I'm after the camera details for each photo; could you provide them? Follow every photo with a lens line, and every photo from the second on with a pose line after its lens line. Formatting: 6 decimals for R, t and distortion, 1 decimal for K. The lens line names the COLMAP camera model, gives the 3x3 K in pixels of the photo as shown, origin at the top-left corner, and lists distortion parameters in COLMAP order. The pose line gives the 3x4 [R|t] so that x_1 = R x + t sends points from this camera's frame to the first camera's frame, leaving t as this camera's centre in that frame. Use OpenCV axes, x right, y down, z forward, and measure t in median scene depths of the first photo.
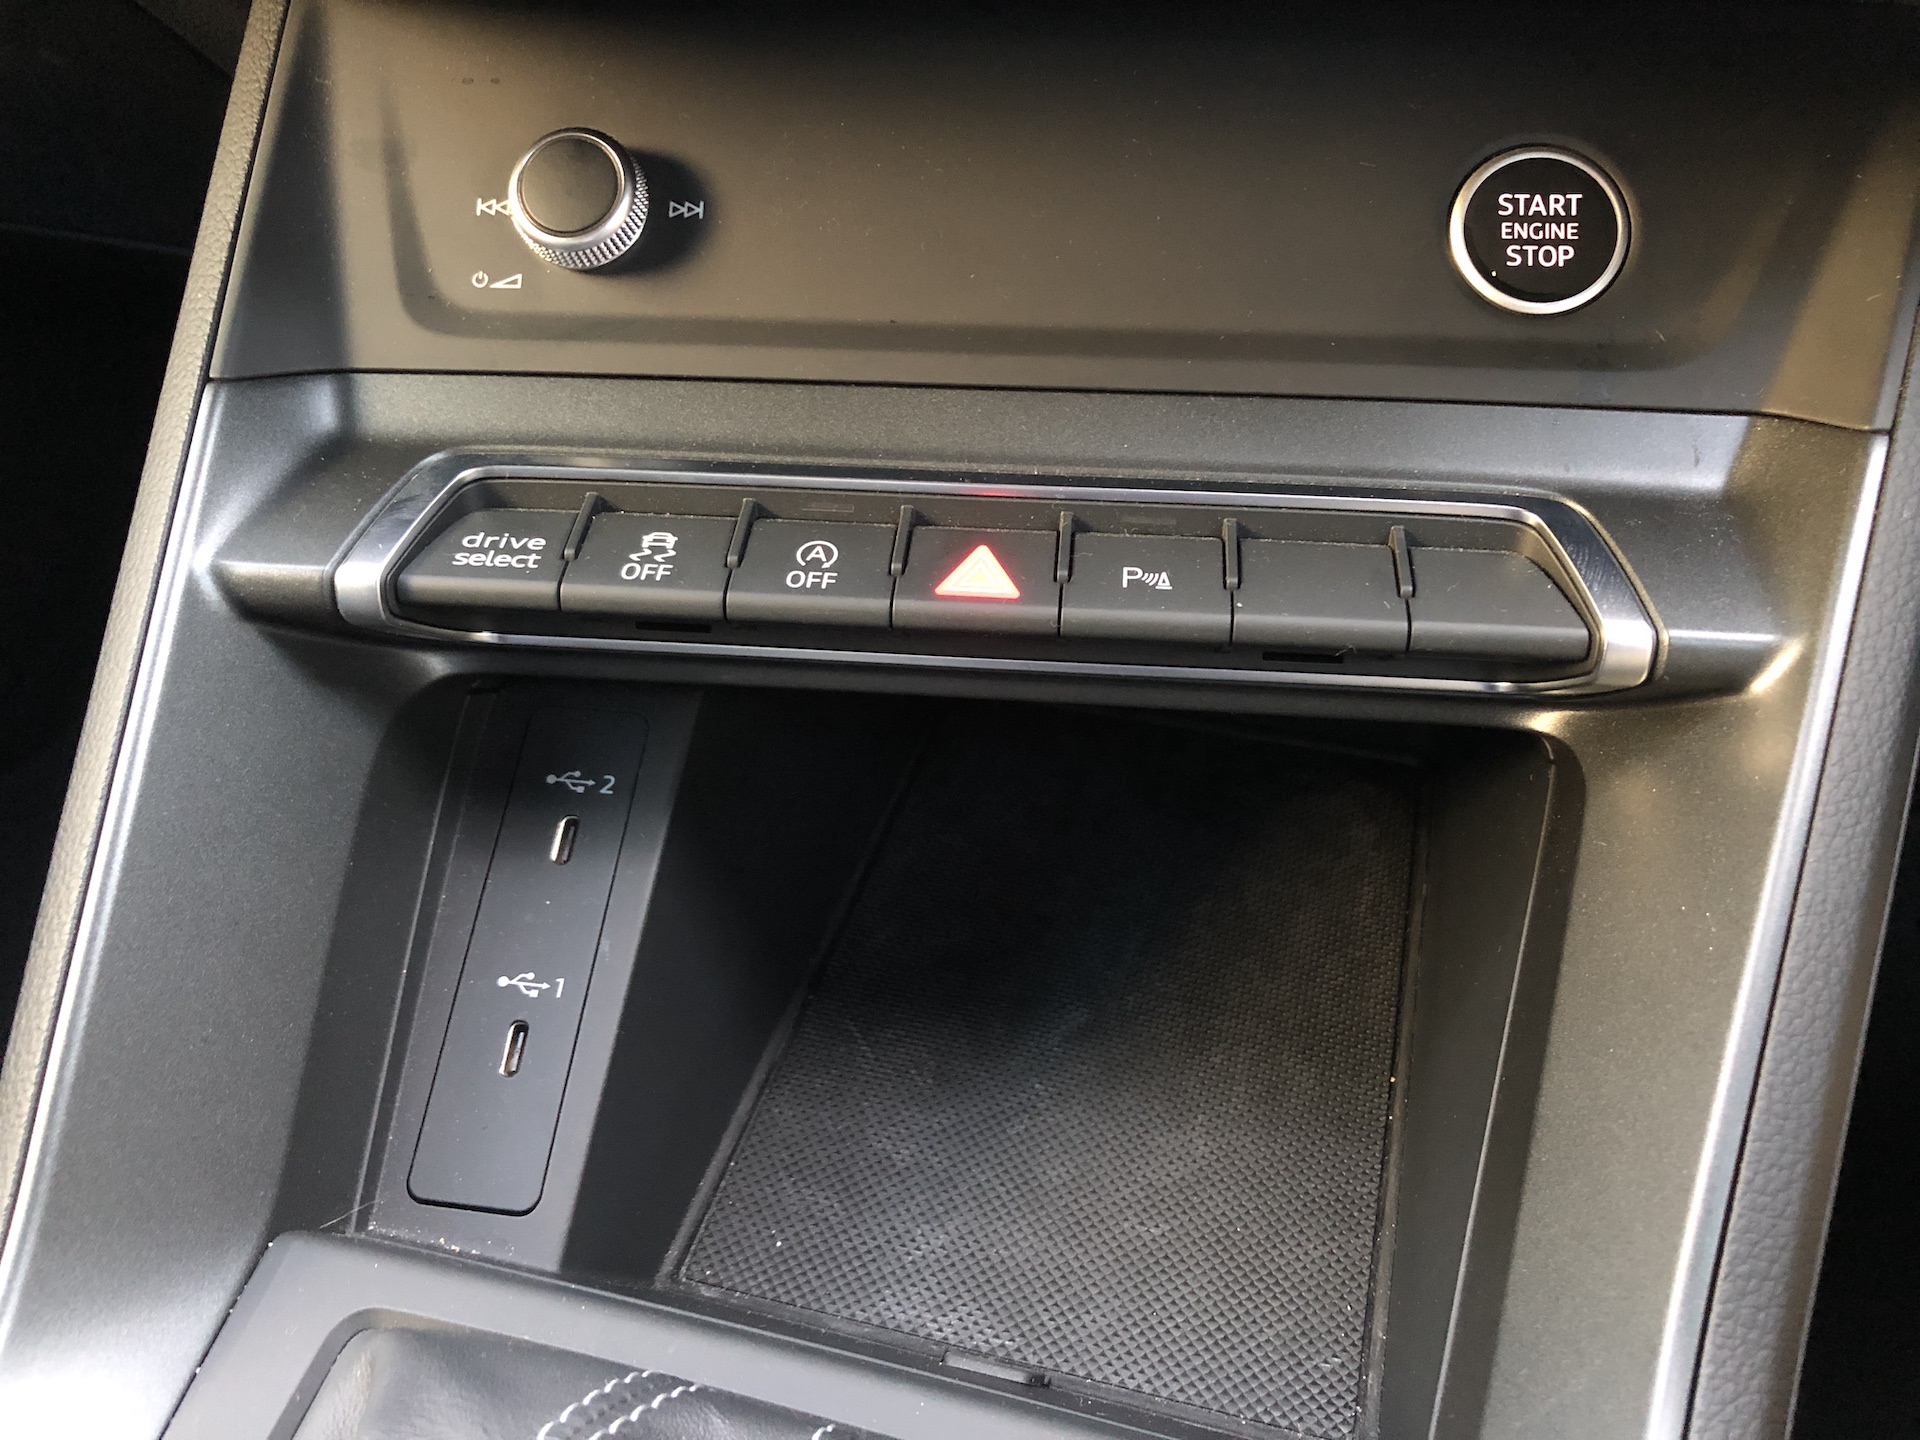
lens RADIAL K [[1593.5, 0, 963.6], [0, 1593.5, 718.3], [0, 0, 1]] dist [0.006327, -0.009427]
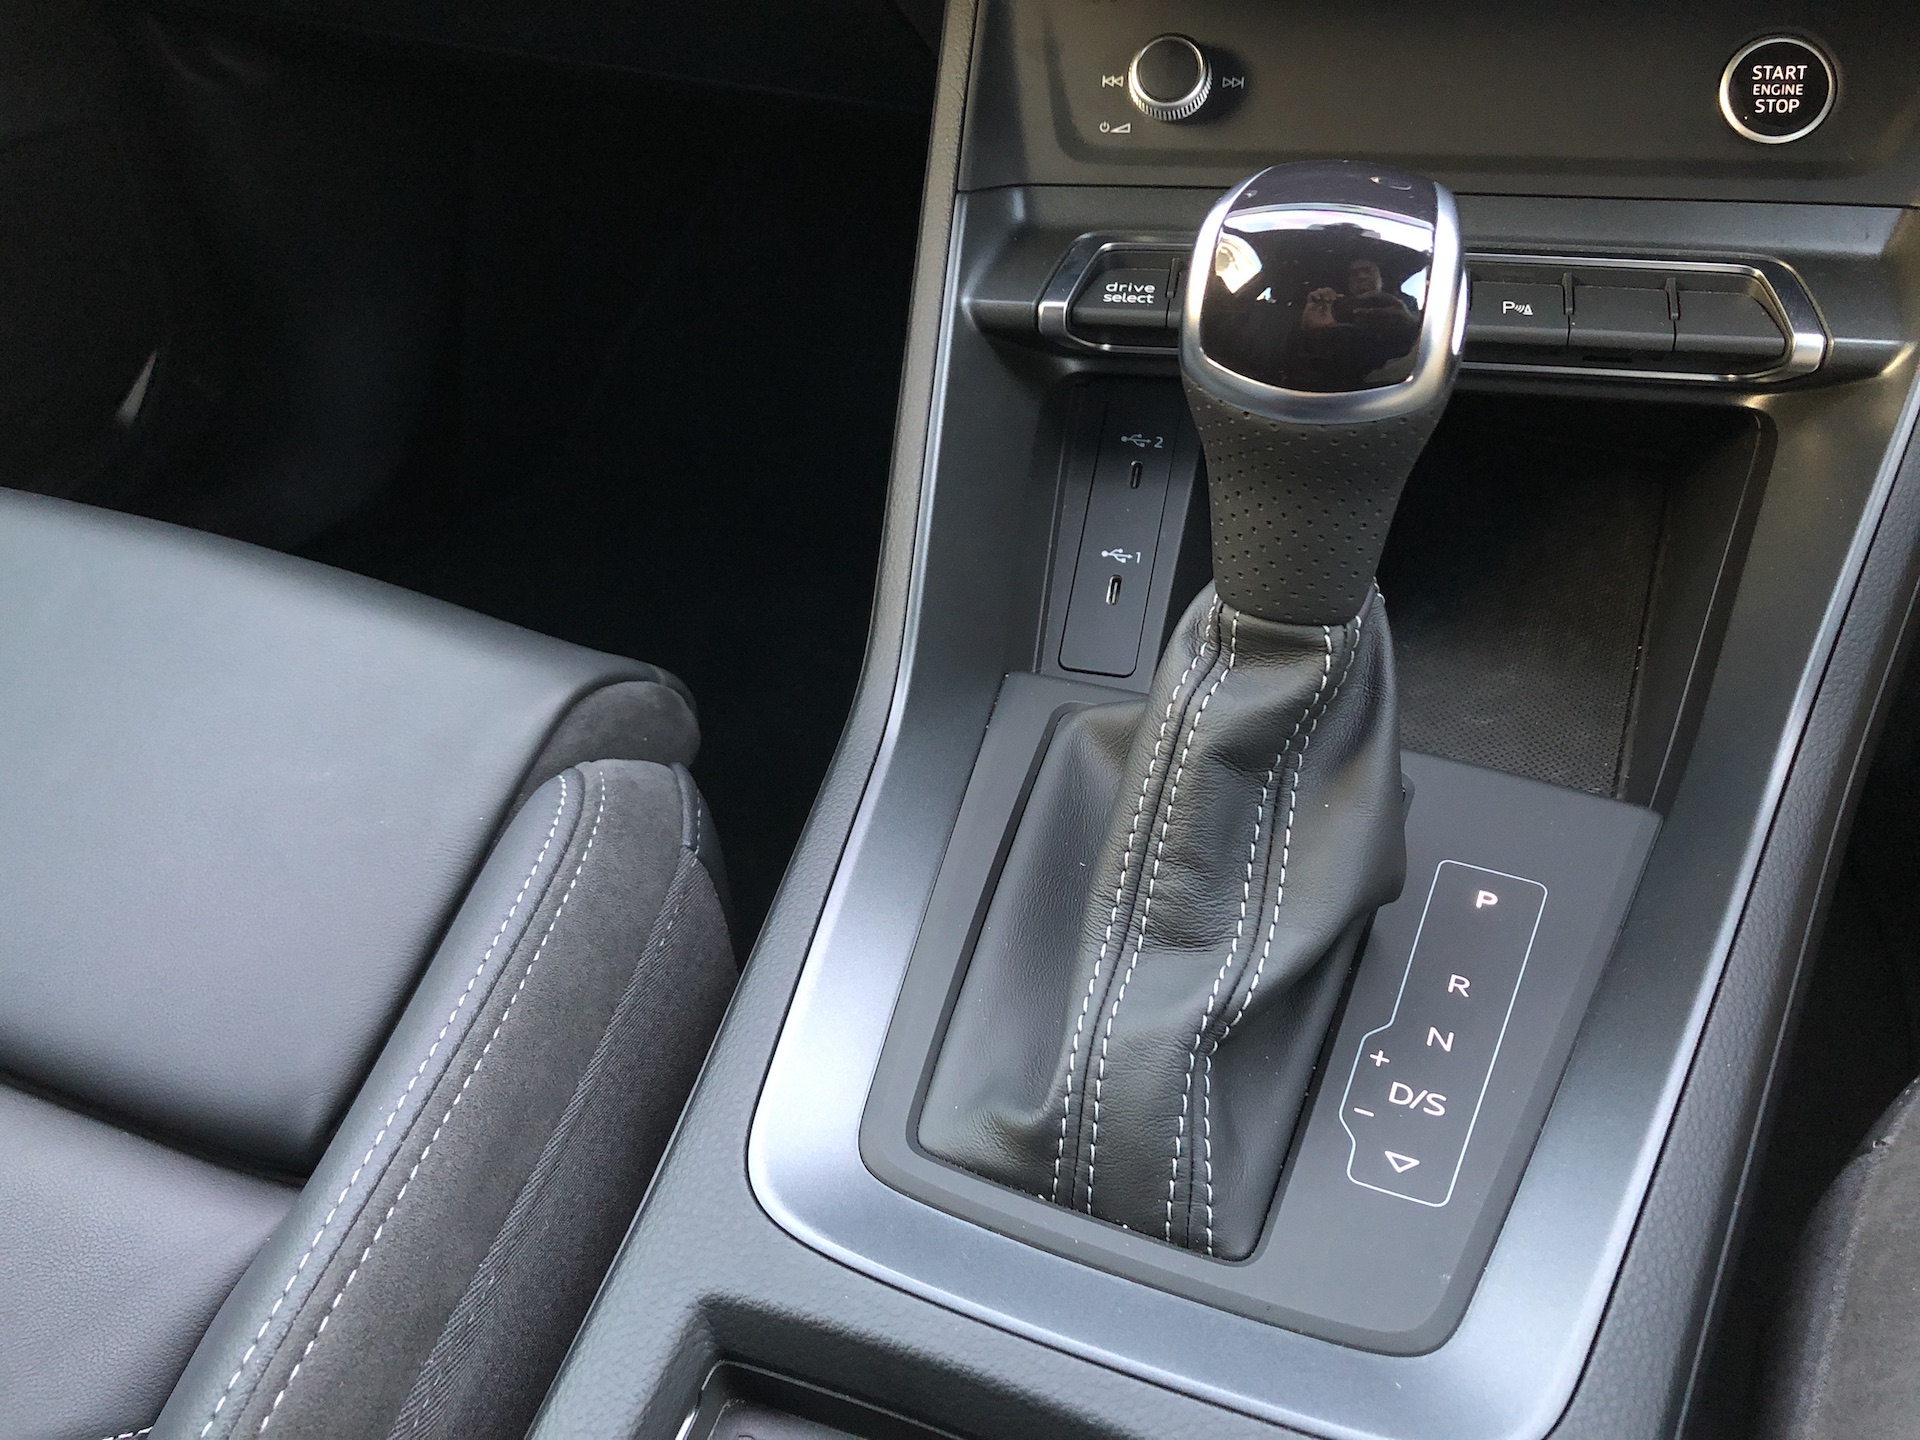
lens RADIAL K [[1593.5, 0, 972.4], [0, 1593.5, 725.3], [0, 0, 1]] dist [0.006327, -0.009427]
pose [[0.991958, 0.033596, -0.122024, -0.226807], [-0.017533, 0.991307, 0.130396, 0.134199], [0.125344, -0.127208, 0.983924, -0.766267]]
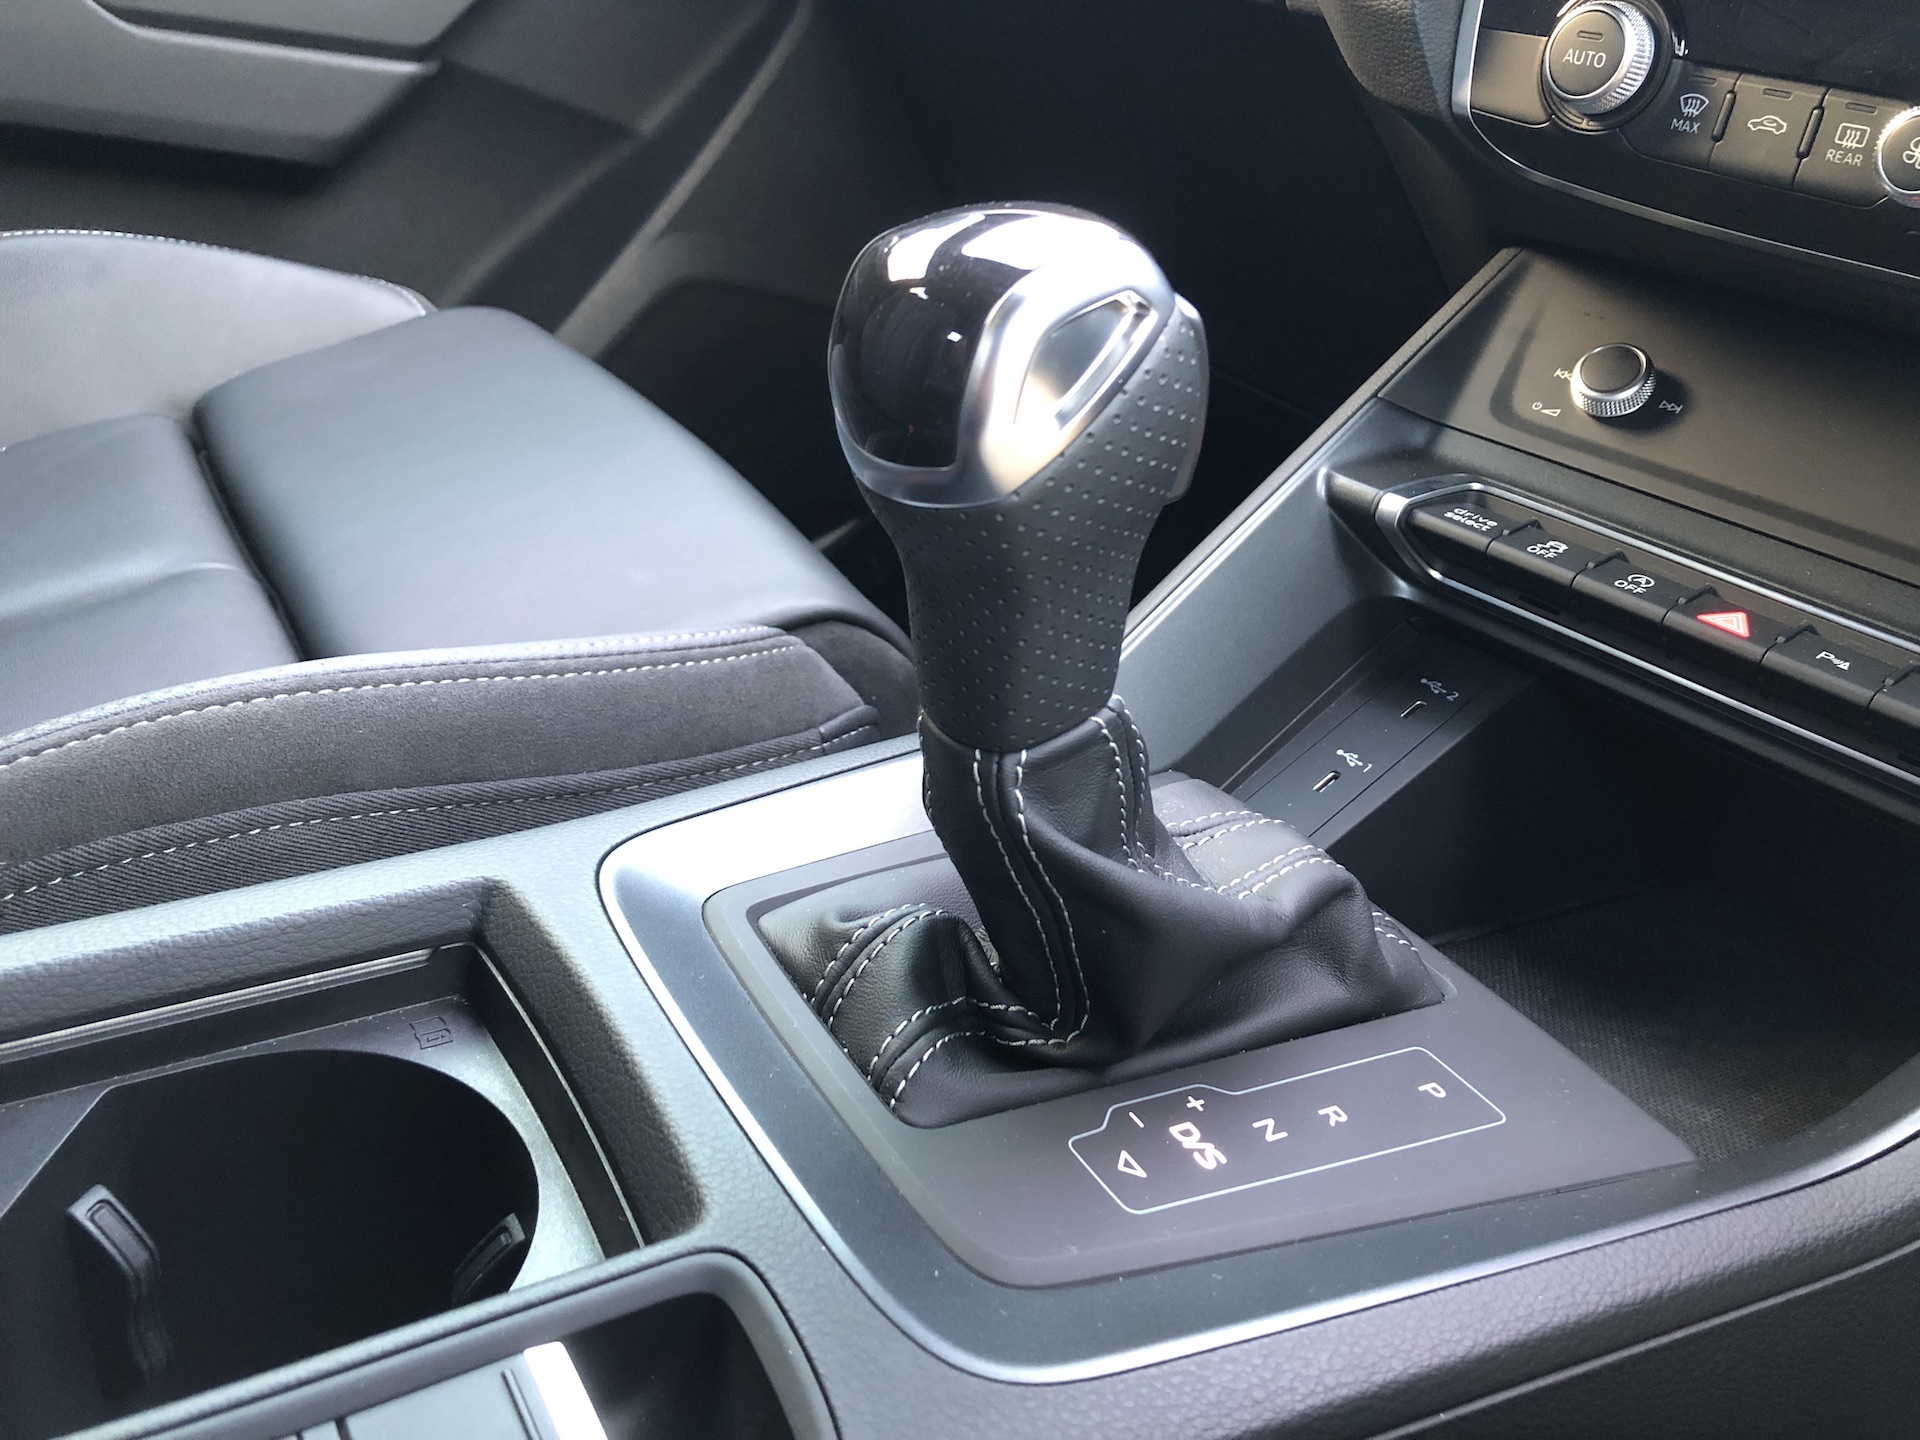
lens RADIAL K [[1593.5, 0, 981.0], [0, 1593.5, 711.0], [0, 0, 1]] dist [0.006327, -0.009427]
pose [[0.730754, 0.400579, -0.552752, 0.366374], [-0.537649, 0.836674, -0.104451, 0.536993], [0.420632, 0.373515, 0.826774, -0.599422]]
